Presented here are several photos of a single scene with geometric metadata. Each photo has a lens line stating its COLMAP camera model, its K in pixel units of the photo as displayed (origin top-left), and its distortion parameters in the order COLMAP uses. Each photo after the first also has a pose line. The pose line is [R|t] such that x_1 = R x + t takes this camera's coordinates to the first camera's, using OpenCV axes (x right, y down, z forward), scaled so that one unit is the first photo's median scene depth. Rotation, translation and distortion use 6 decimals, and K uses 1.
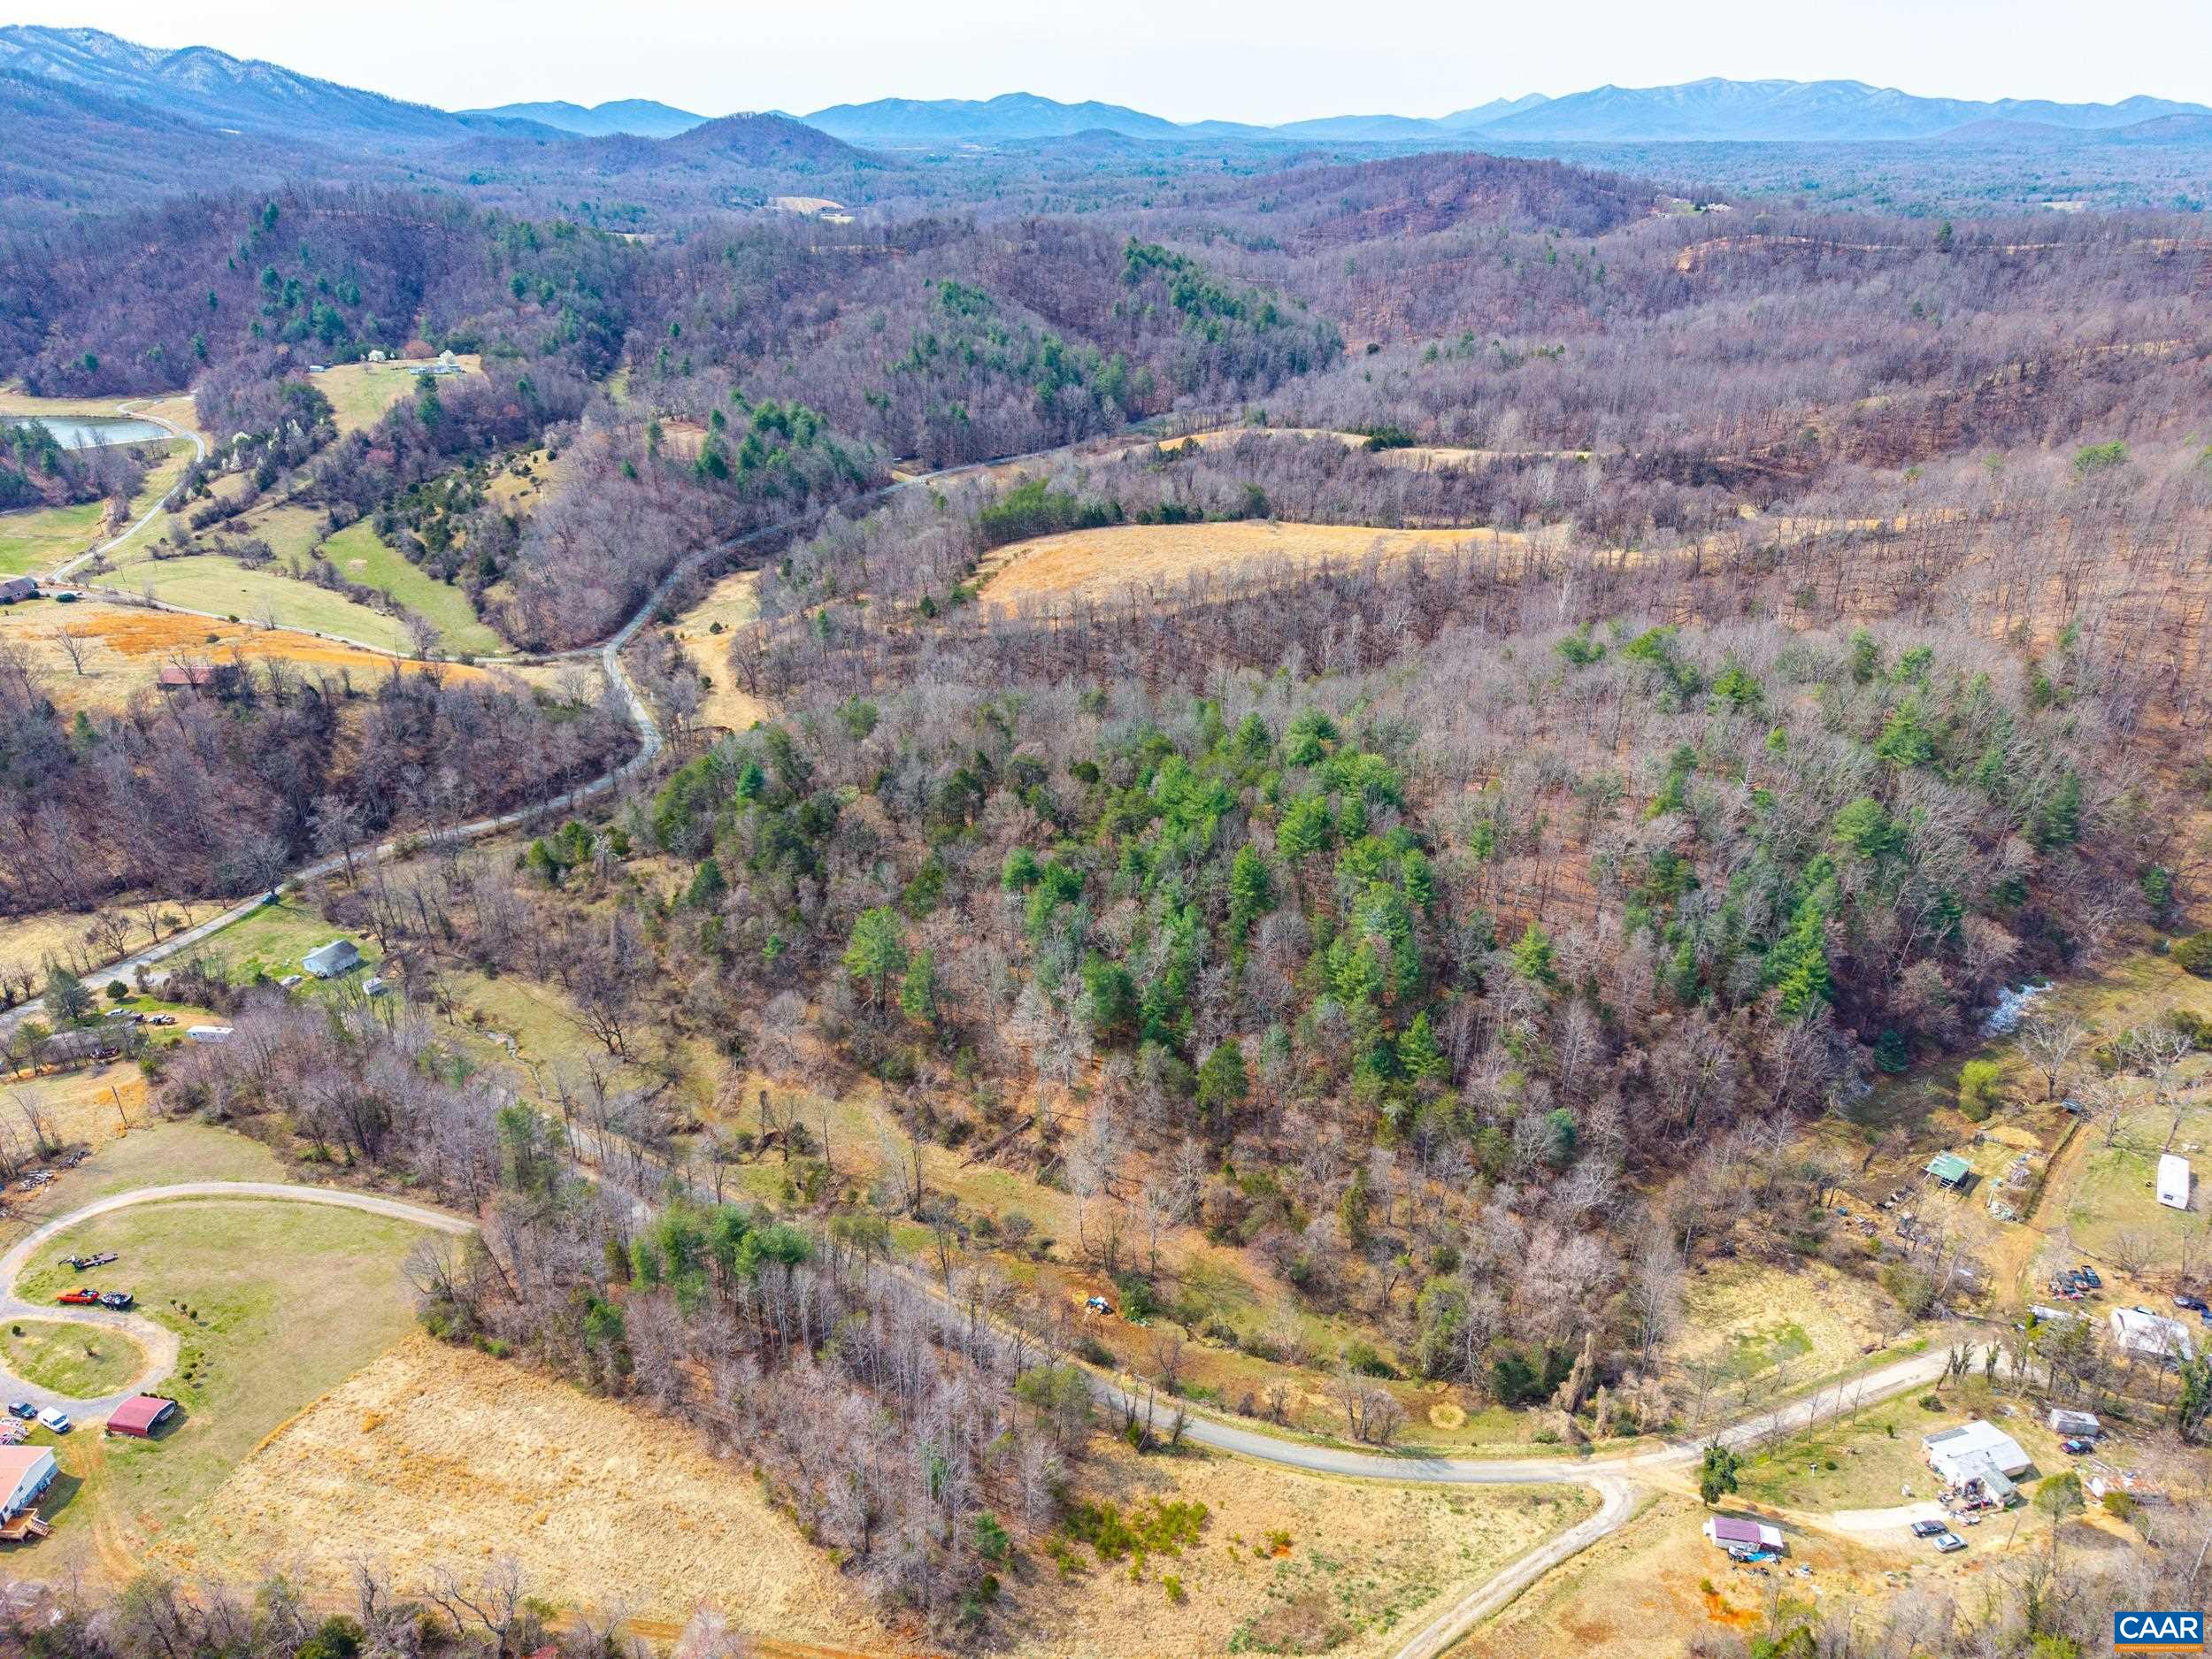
lens RADIAL K [[1480.6, 0, 1106.0], [0, 1480.6, 829.5], [0, 0, 1]] dist [0.012471, -0.010051]
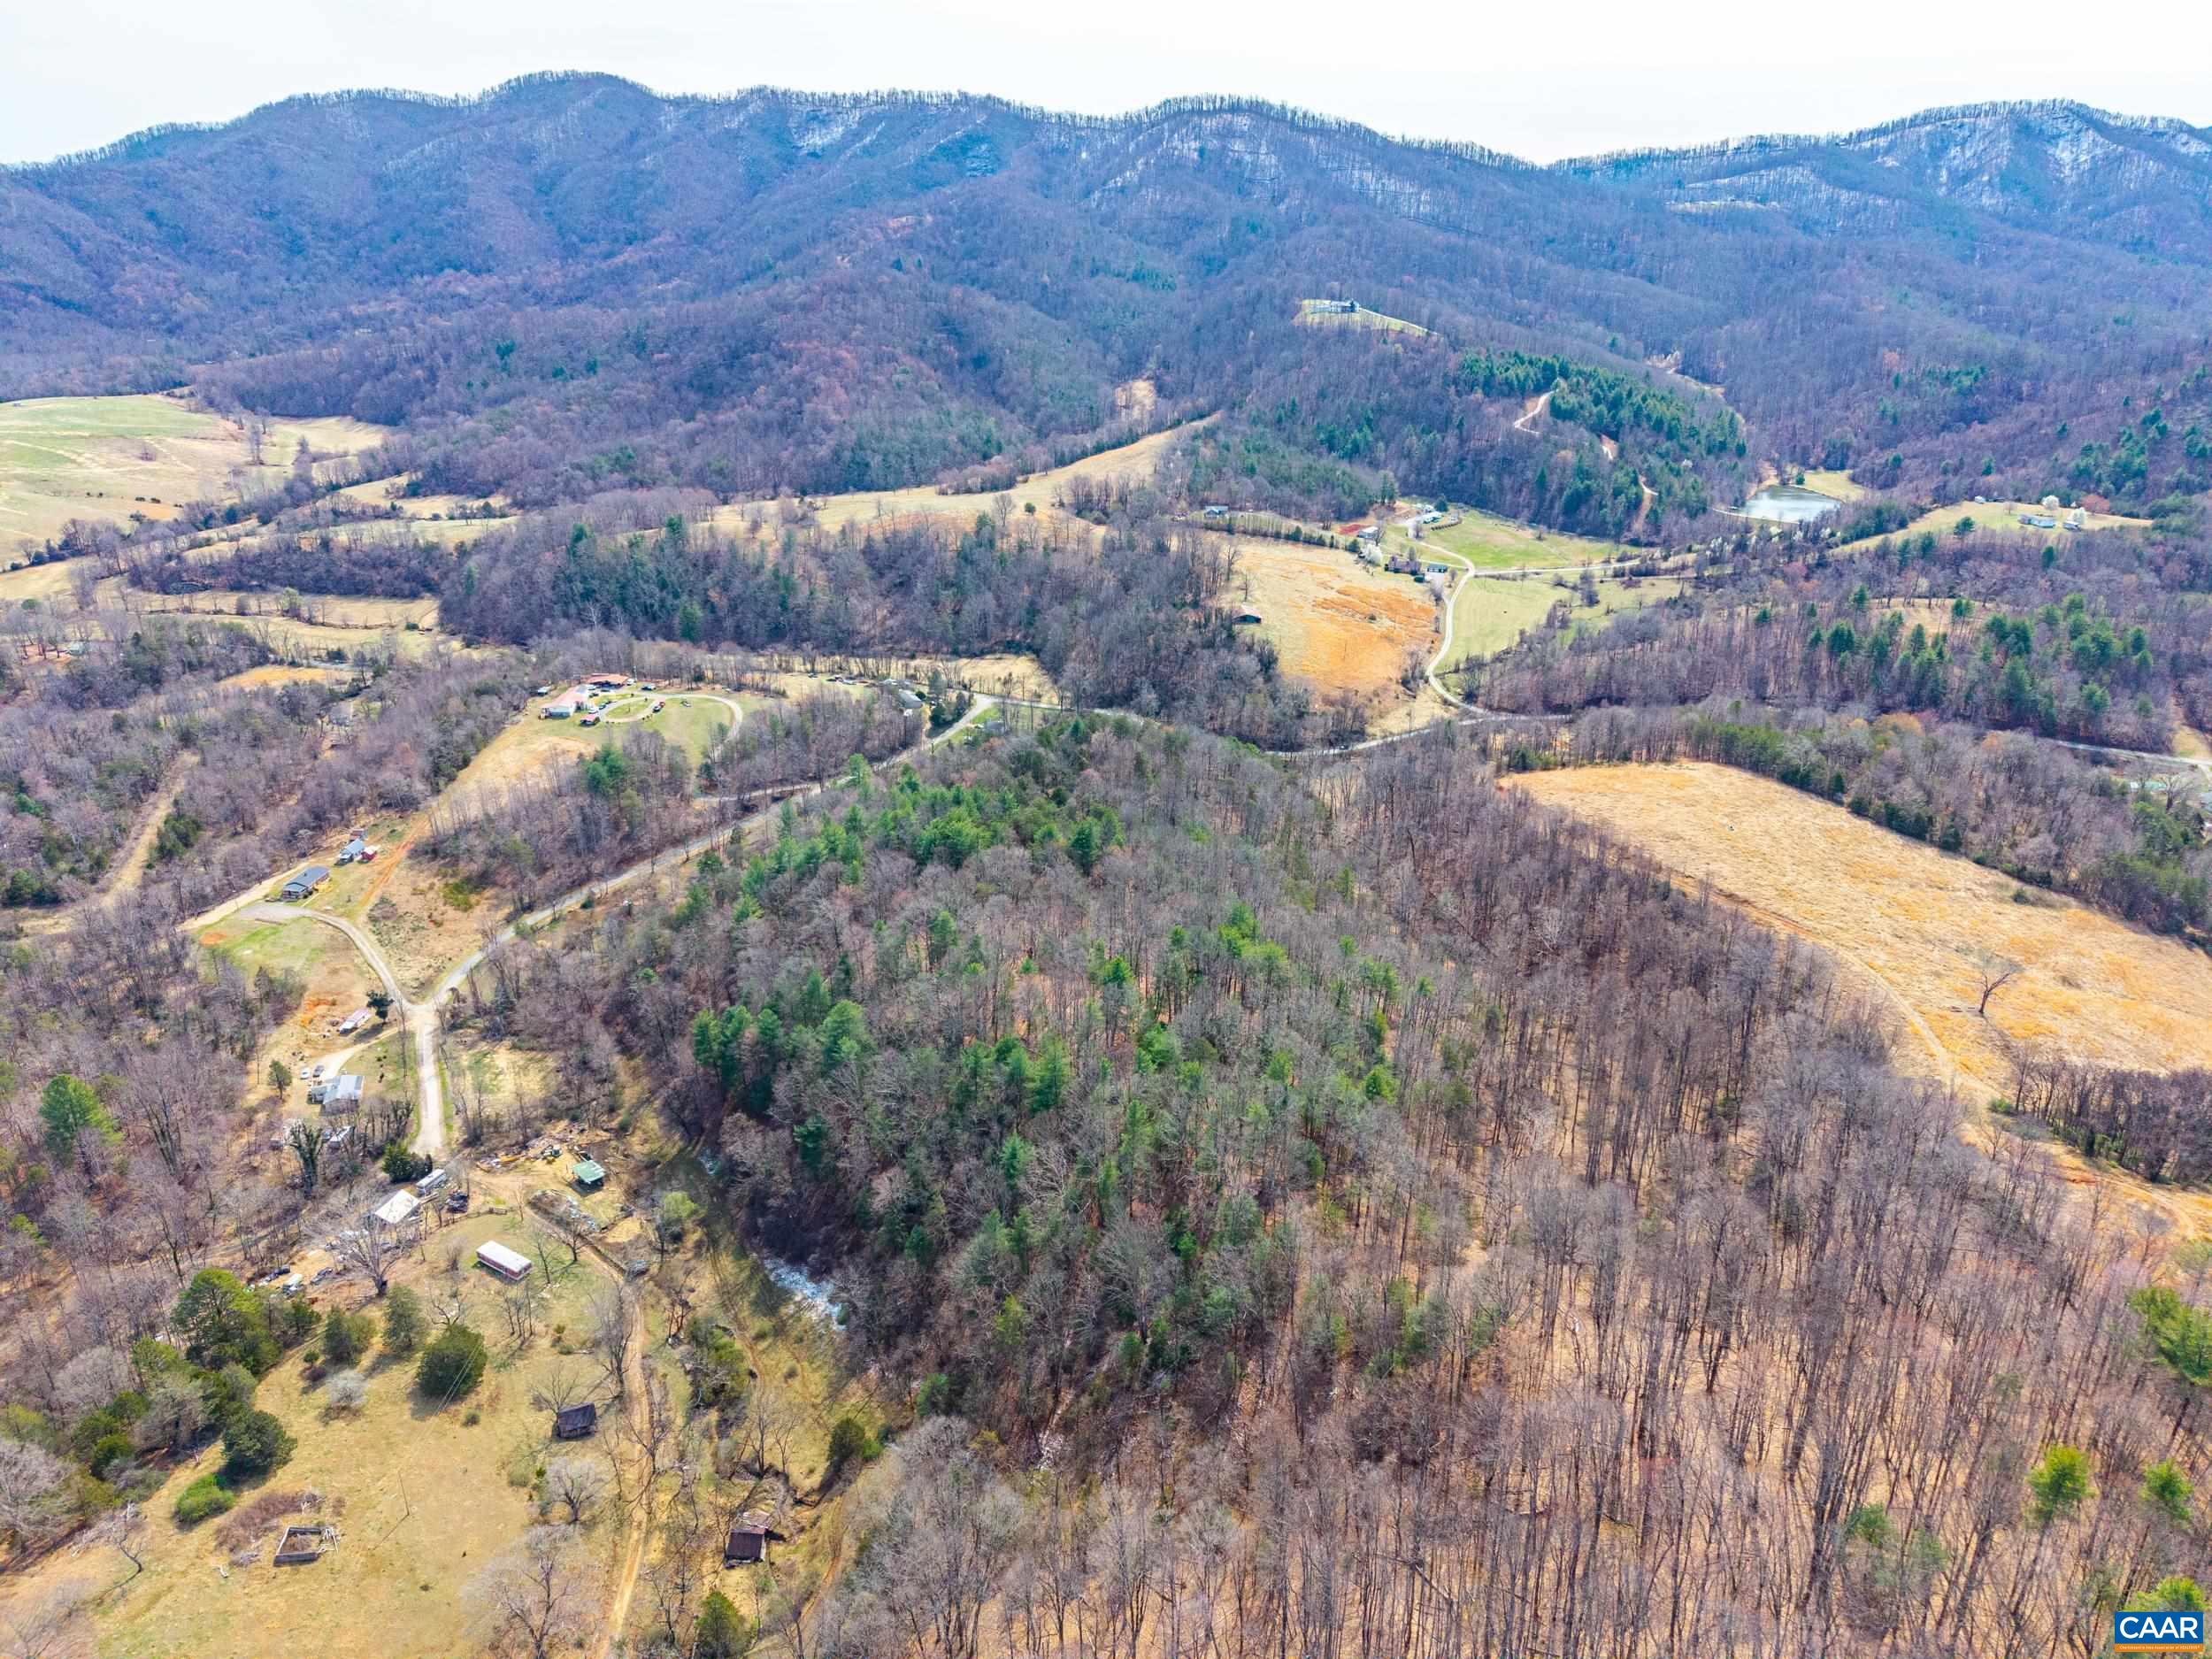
lens RADIAL K [[1480.6, 0, 1106.0], [0, 1480.6, 829.5], [0, 0, 1]] dist [0.012471, -0.010051]
pose [[0.052897, 0.388104, -0.920096, 1.179956], [-0.435922, 0.837935, 0.328386, -0.448586], [0.898428, 0.383720, 0.213508, 0.724412]]
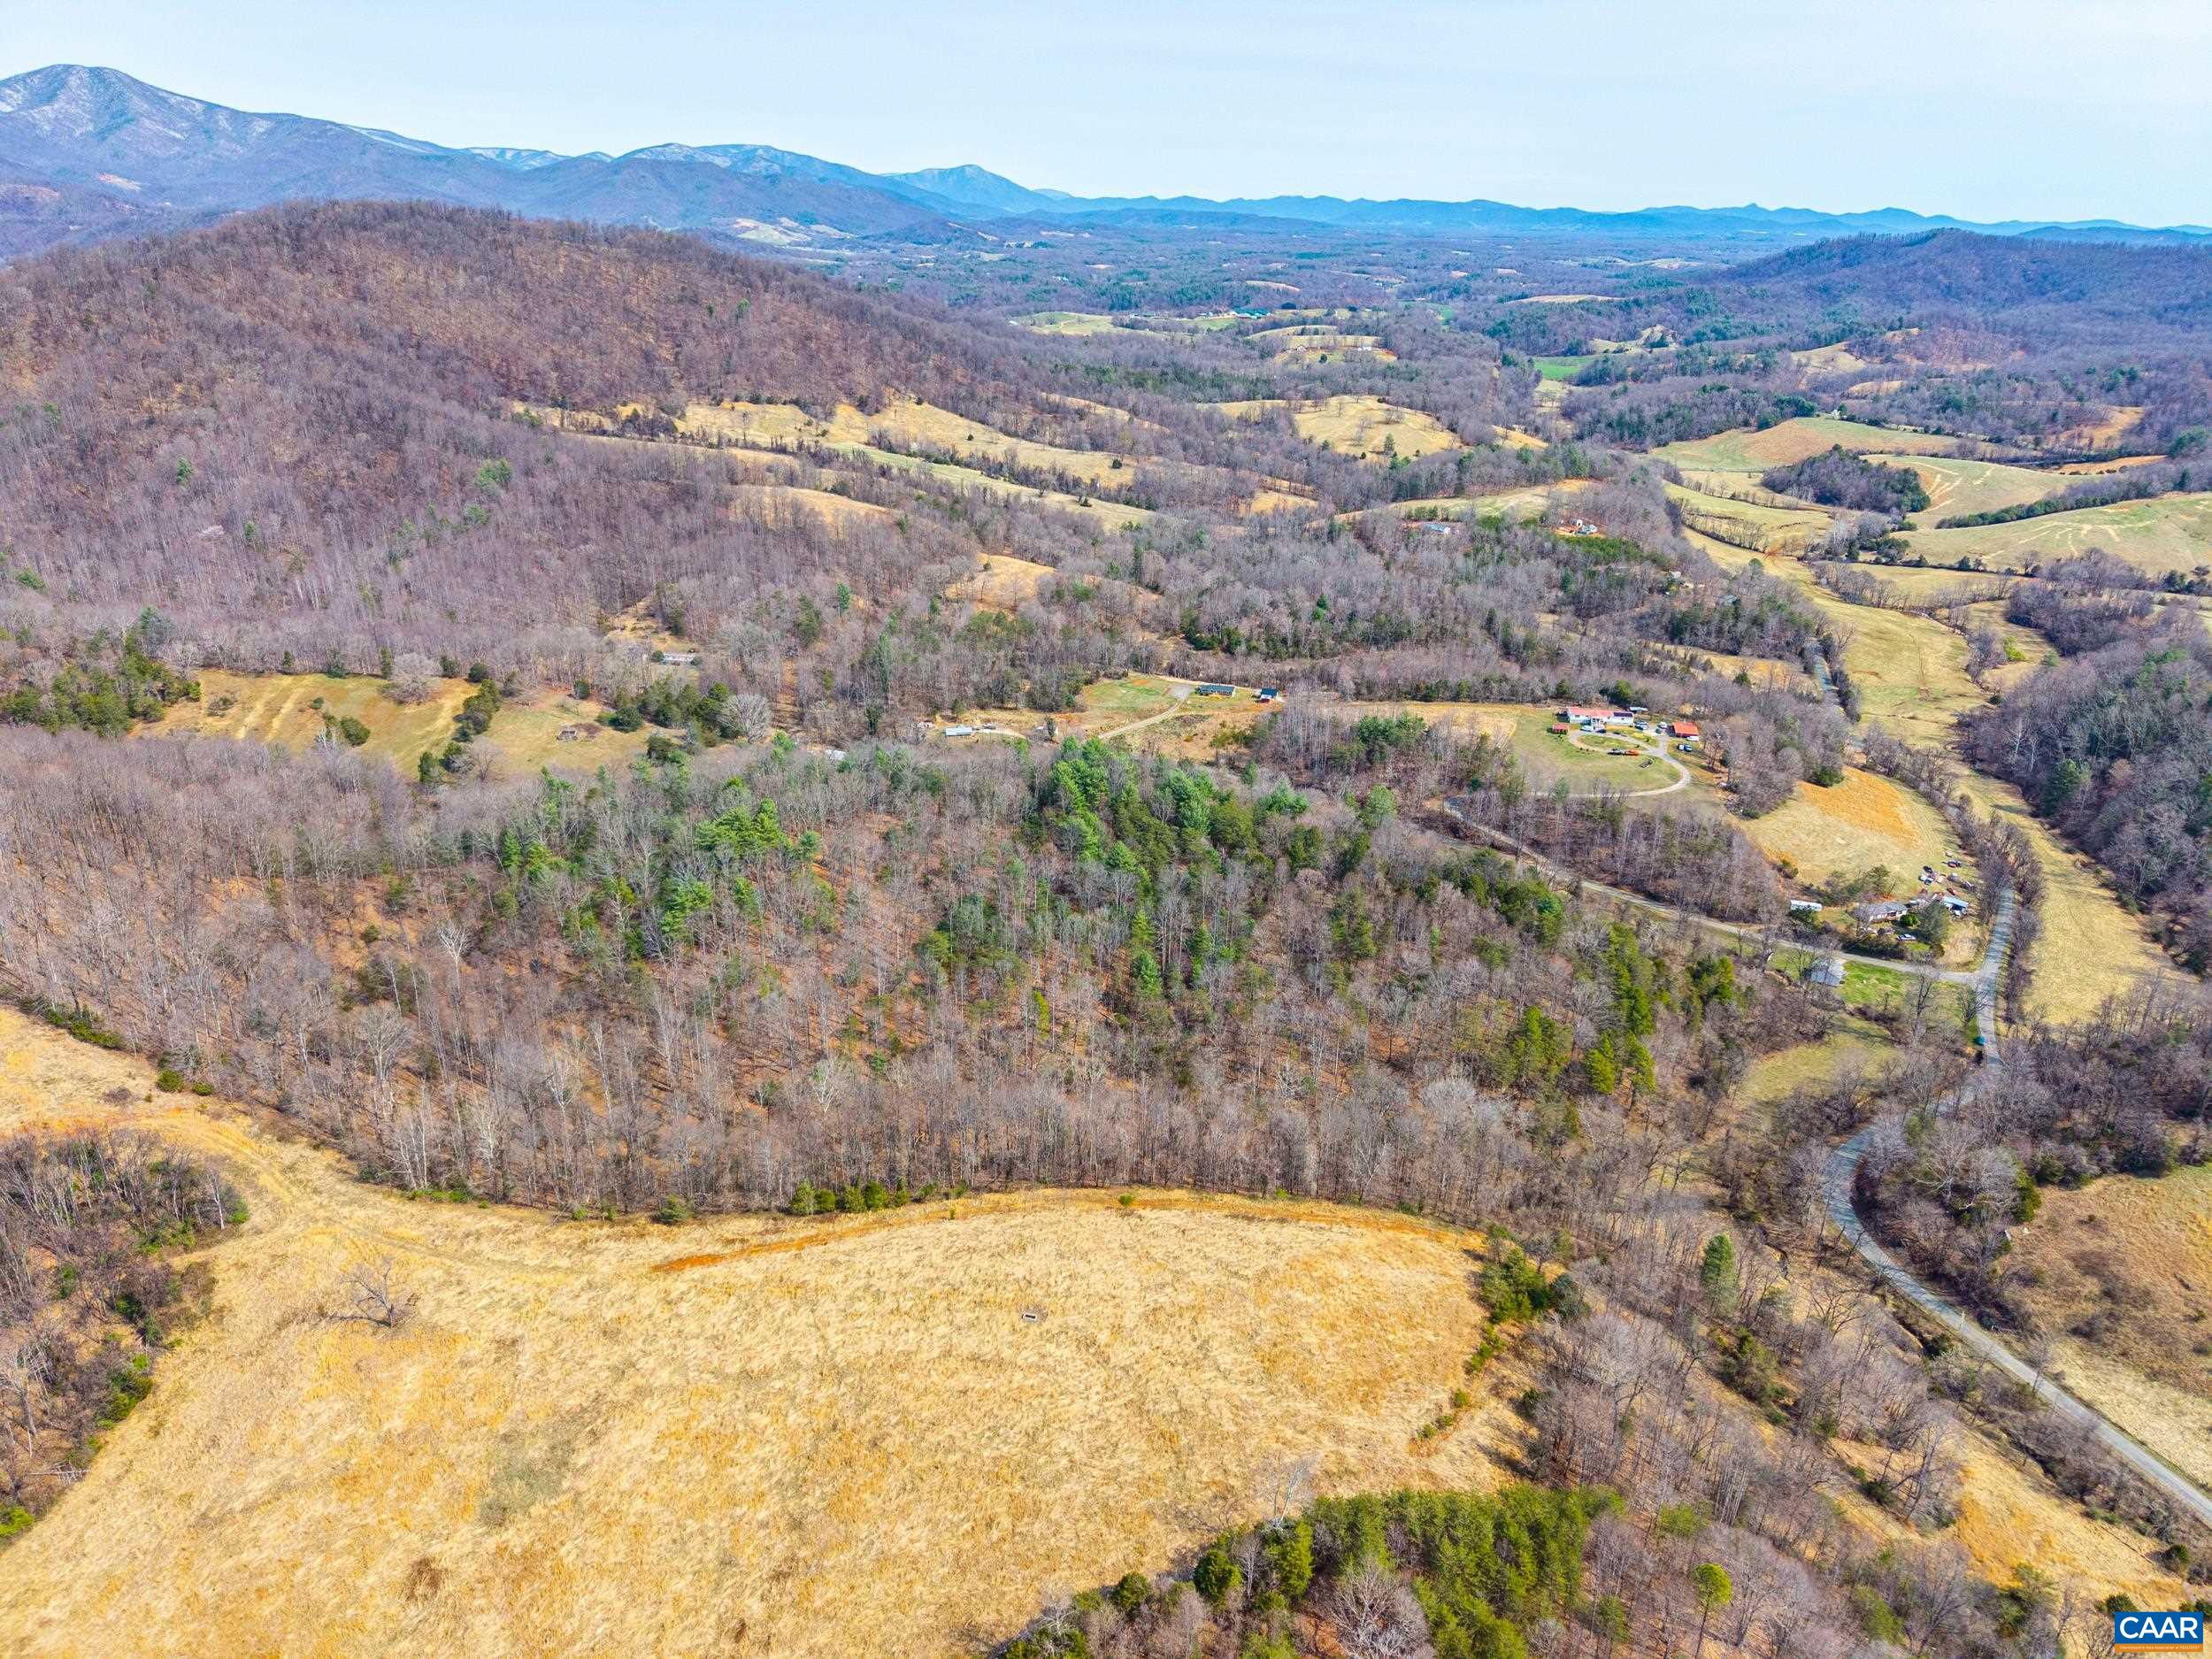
lens RADIAL K [[1480.6, 0, 1106.0], [0, 1480.6, 829.5], [0, 0, 1]] dist [0.012471, -0.010051]
pose [[-0.995580, -0.053736, 0.077020, 0.021013], [0.021825, 0.665280, 0.746274, -0.936129], [-0.091341, 0.744657, -0.661167, 1.719824]]
